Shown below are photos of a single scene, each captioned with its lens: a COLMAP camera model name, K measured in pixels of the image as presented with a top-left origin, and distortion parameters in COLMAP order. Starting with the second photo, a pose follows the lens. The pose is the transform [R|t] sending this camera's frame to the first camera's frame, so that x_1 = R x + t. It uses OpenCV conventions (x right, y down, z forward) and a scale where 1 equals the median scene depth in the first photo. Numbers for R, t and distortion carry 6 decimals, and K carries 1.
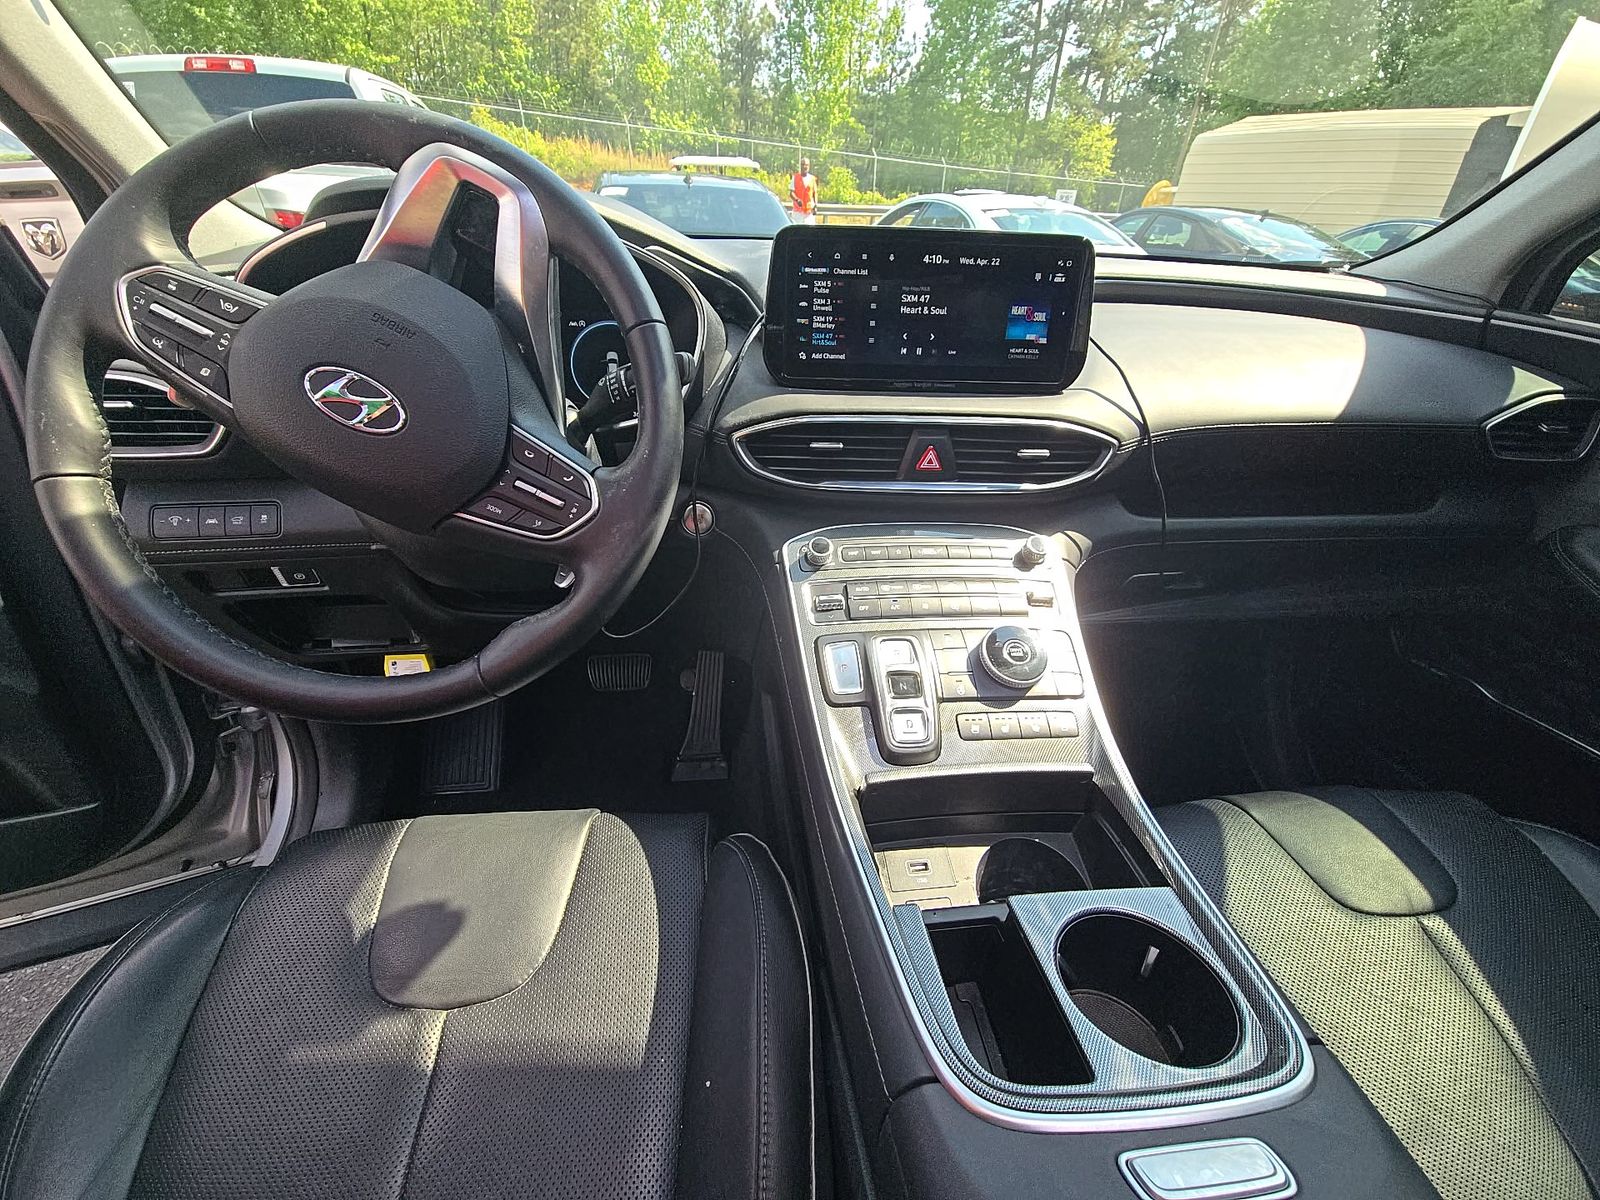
lens RADIAL K [[639.5, 0, 801.5], [0, 639.5, 594.1], [0, 0, 1]] dist [0.003502, 0.000012]
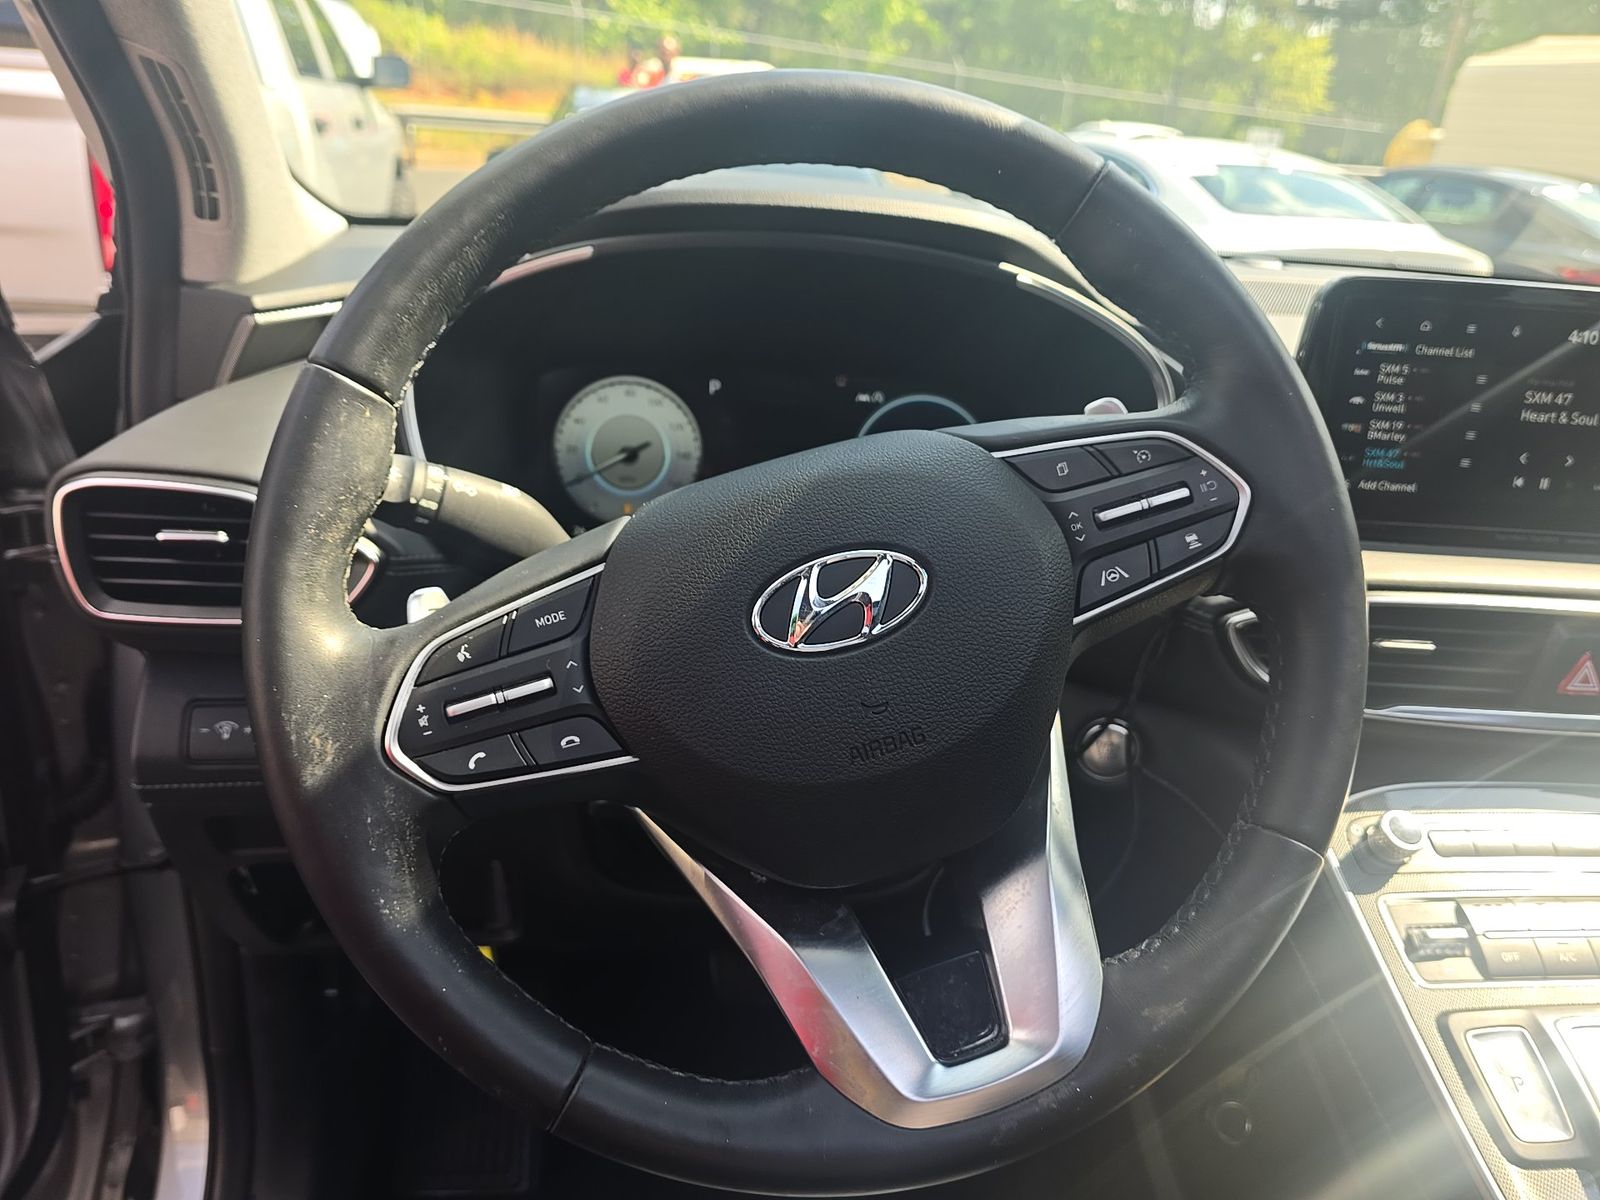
lens RADIAL K [[1092.5, 0, 798.1], [0, 1092.5, 602.5], [0, 0, 1]] dist [0.003614, -0.010359]
pose [[0.999106, 0.040174, -0.013167, -0.474431], [-0.041628, 0.989187, -0.140626, -0.112102], [0.007375, 0.141048, 0.989975, 0.046331]]
